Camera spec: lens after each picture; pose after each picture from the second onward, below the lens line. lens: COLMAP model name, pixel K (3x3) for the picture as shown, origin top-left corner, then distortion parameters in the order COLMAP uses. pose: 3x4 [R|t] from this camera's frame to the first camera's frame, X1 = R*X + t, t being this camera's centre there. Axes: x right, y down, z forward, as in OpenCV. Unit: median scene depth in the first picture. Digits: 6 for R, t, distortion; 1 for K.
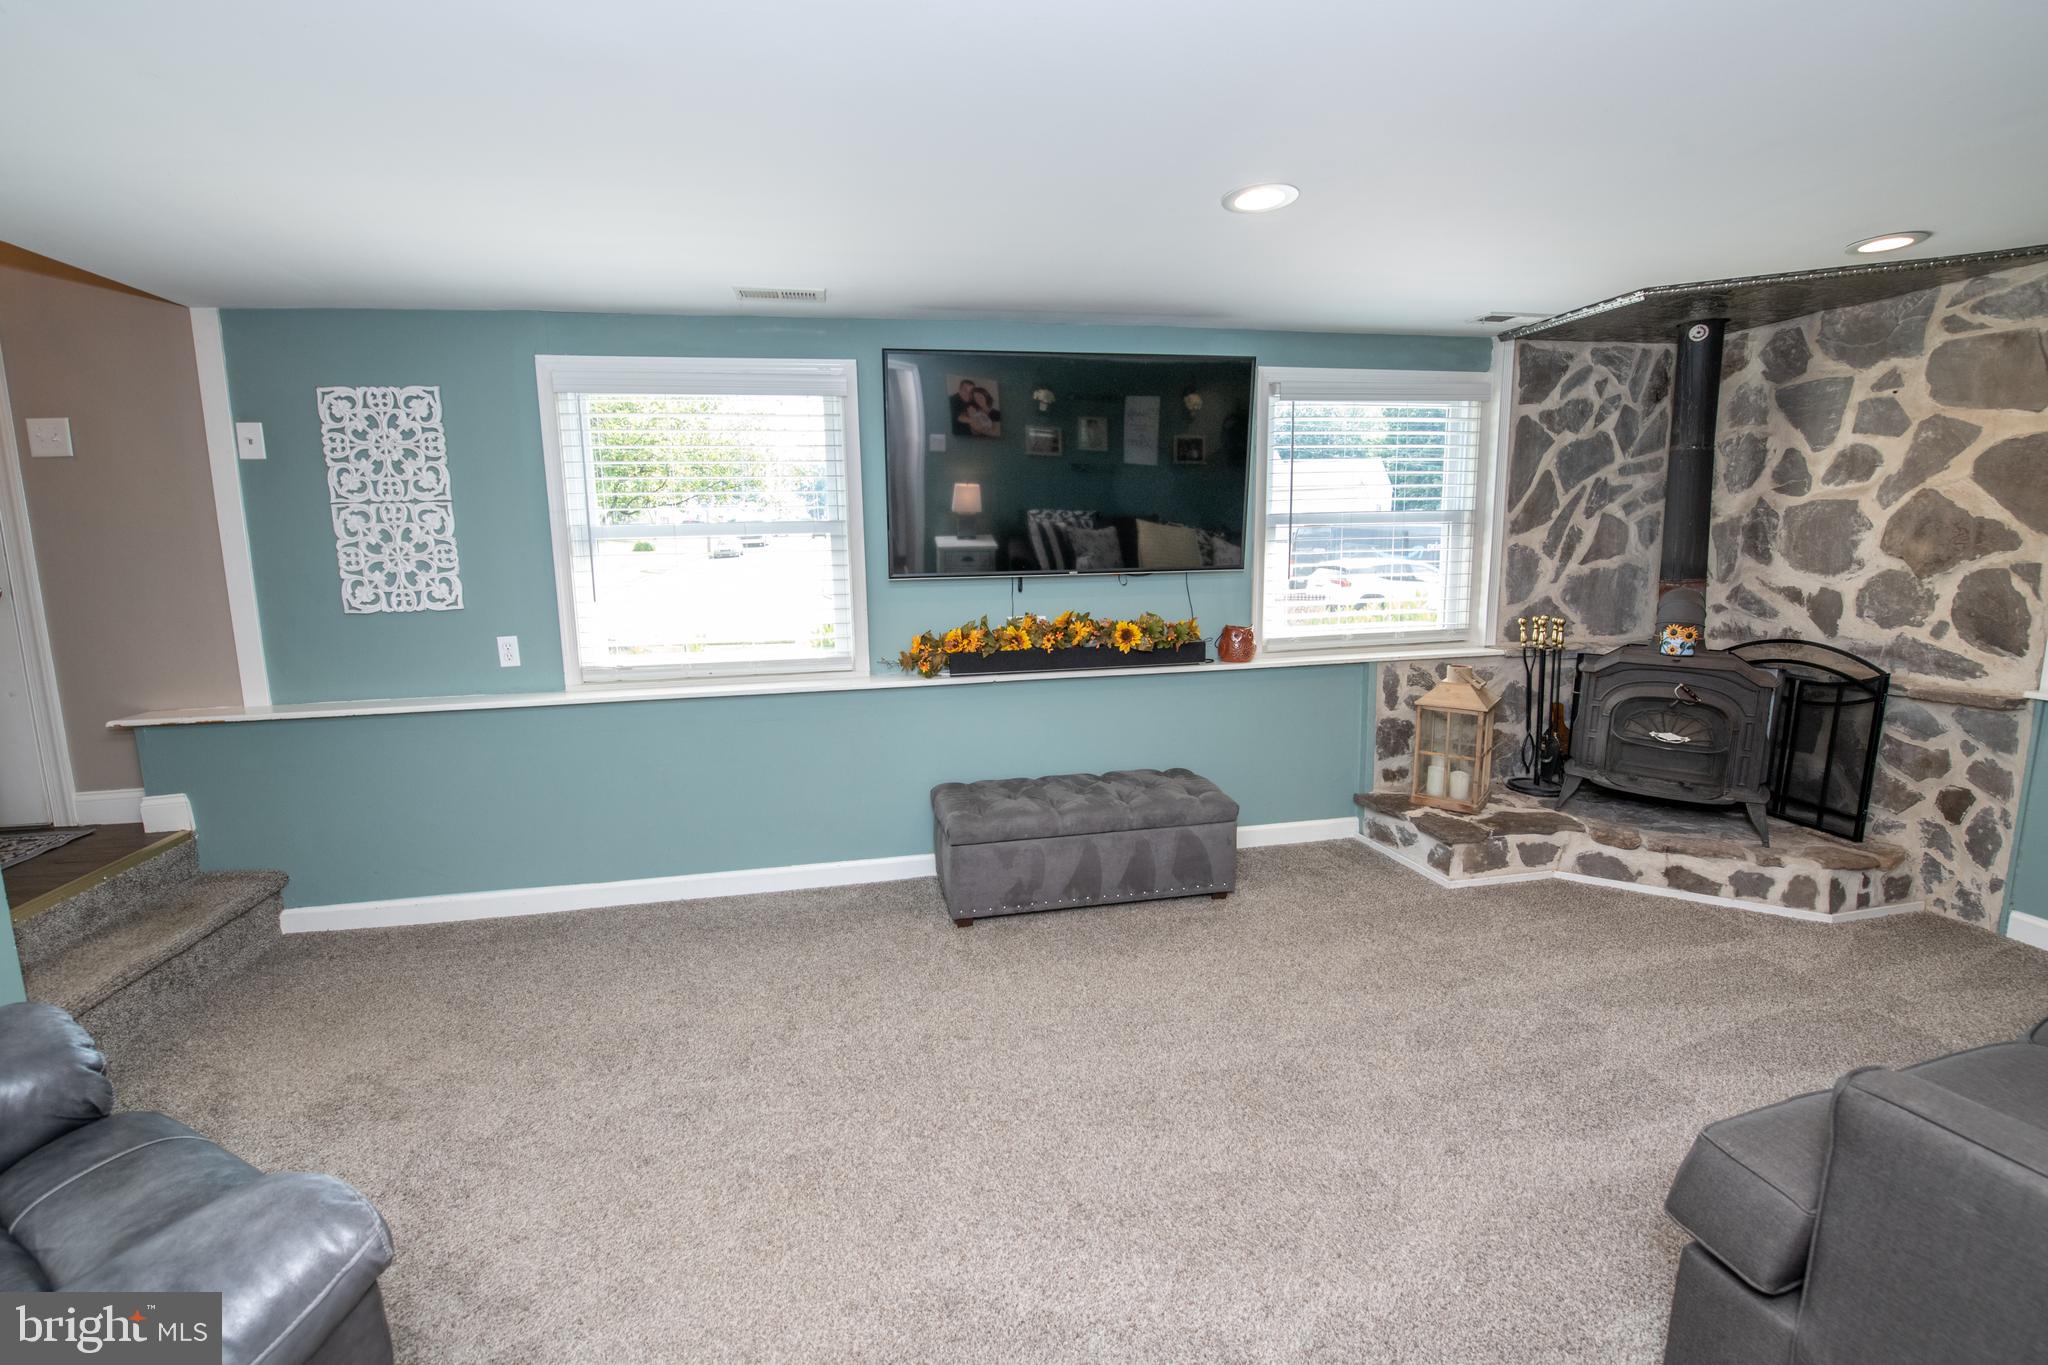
lens RADIAL K [[854.6, 0, 1034.2], [0, 854.6, 667.7], [0, 0, 1]] dist [-0.015661, -0.003129]
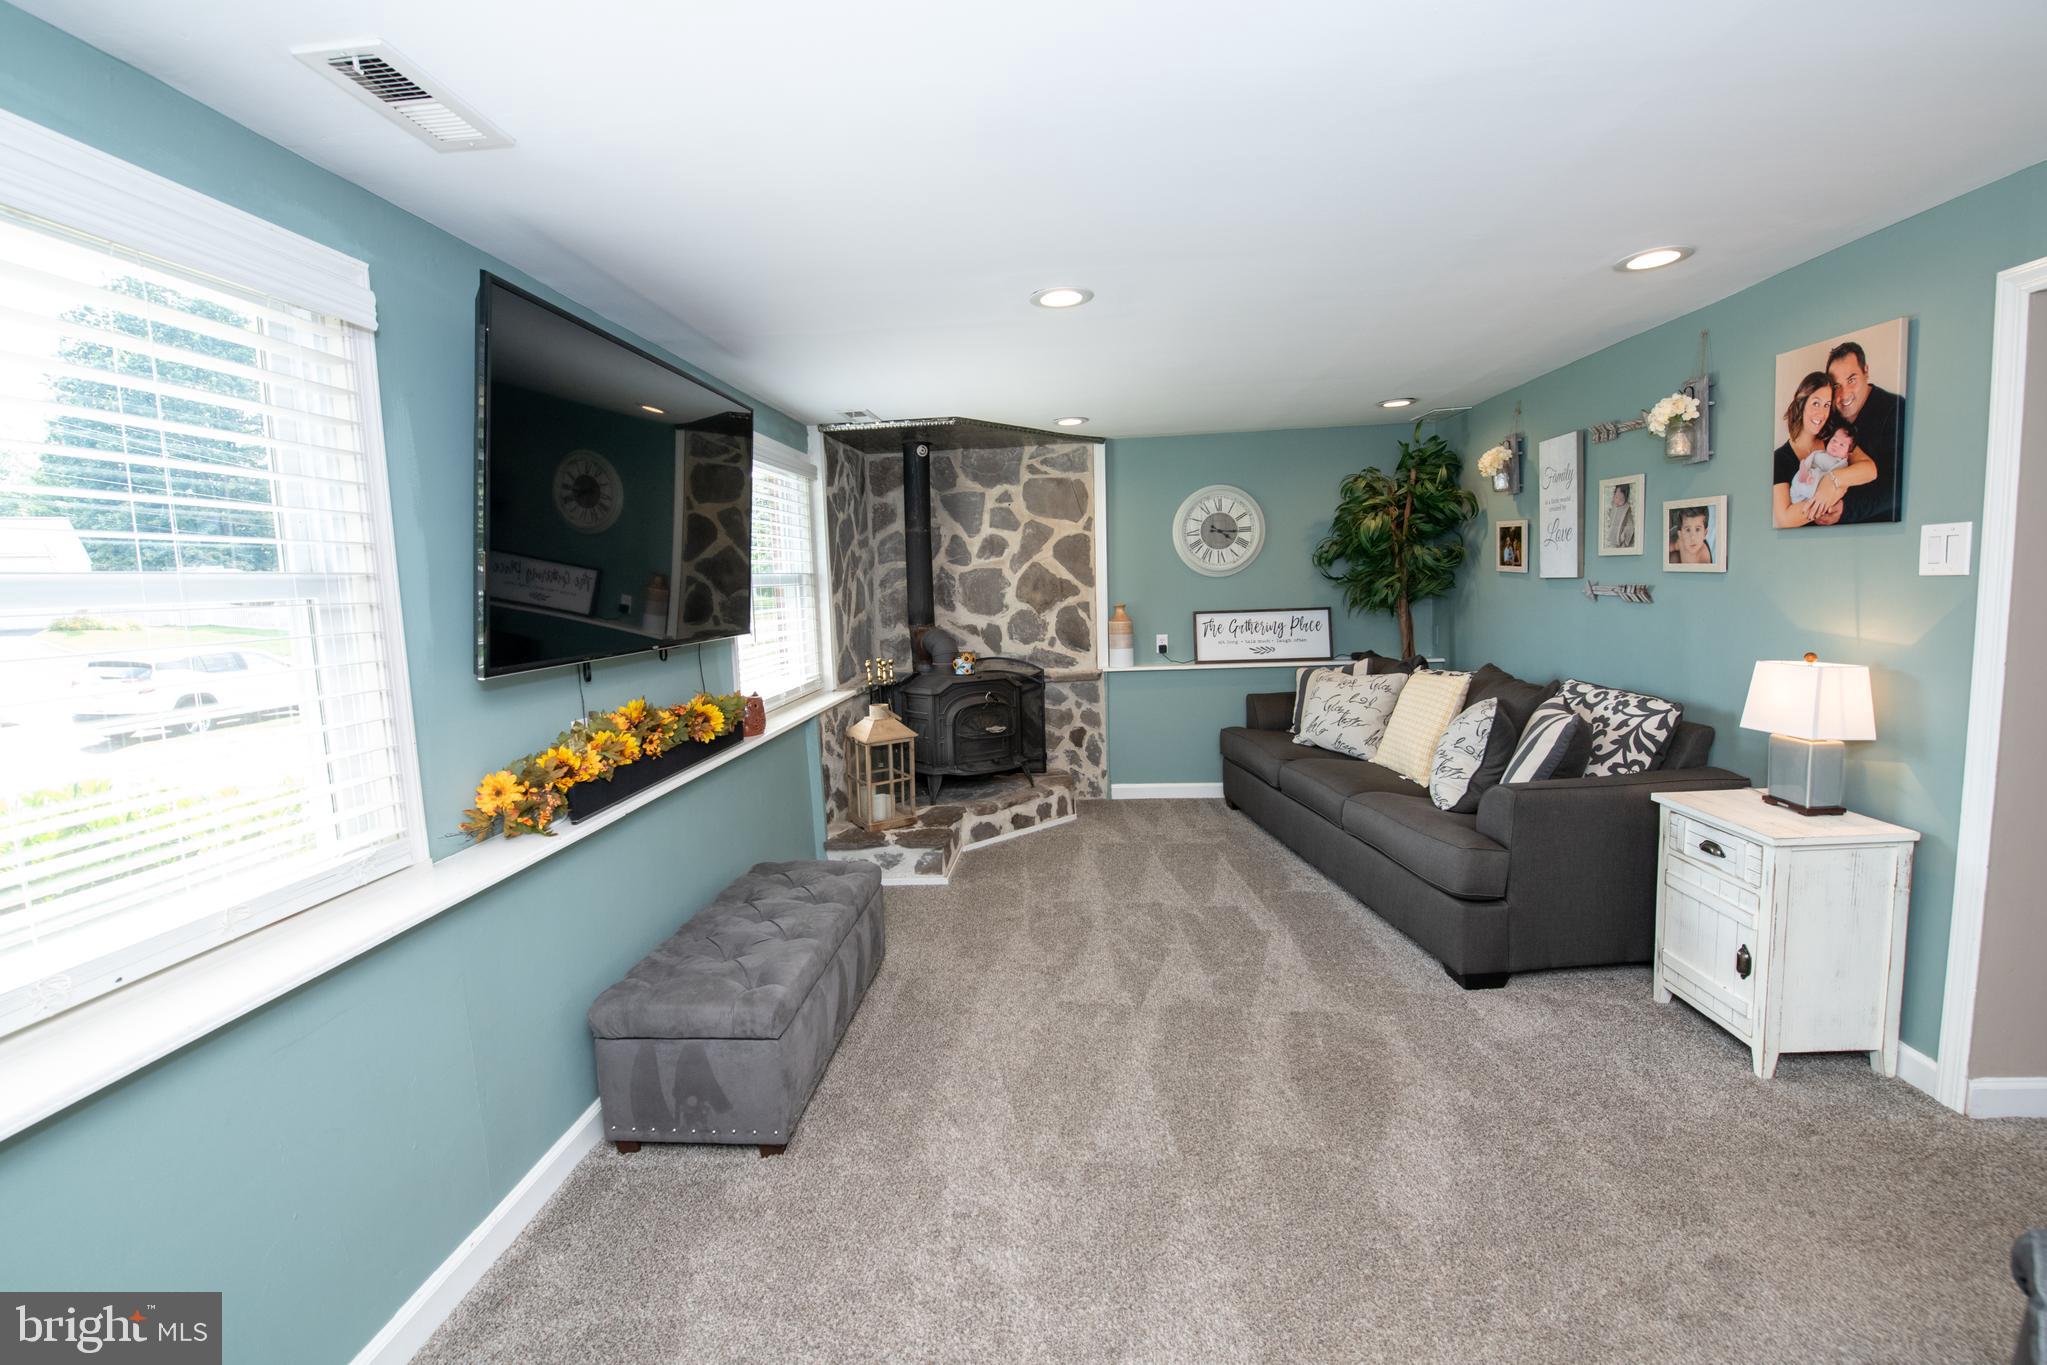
lens RADIAL K [[840.6, 0, 1019.1], [0, 840.6, 674.8], [0, 0, 1]] dist [-0.017044, -0.000323]
pose [[0.299393, -0.102175, 0.948643, -0.600707], [0.172679, 0.983634, 0.051446, -0.077884], [-0.938374, 0.148409, 0.312136, 0.508799]]
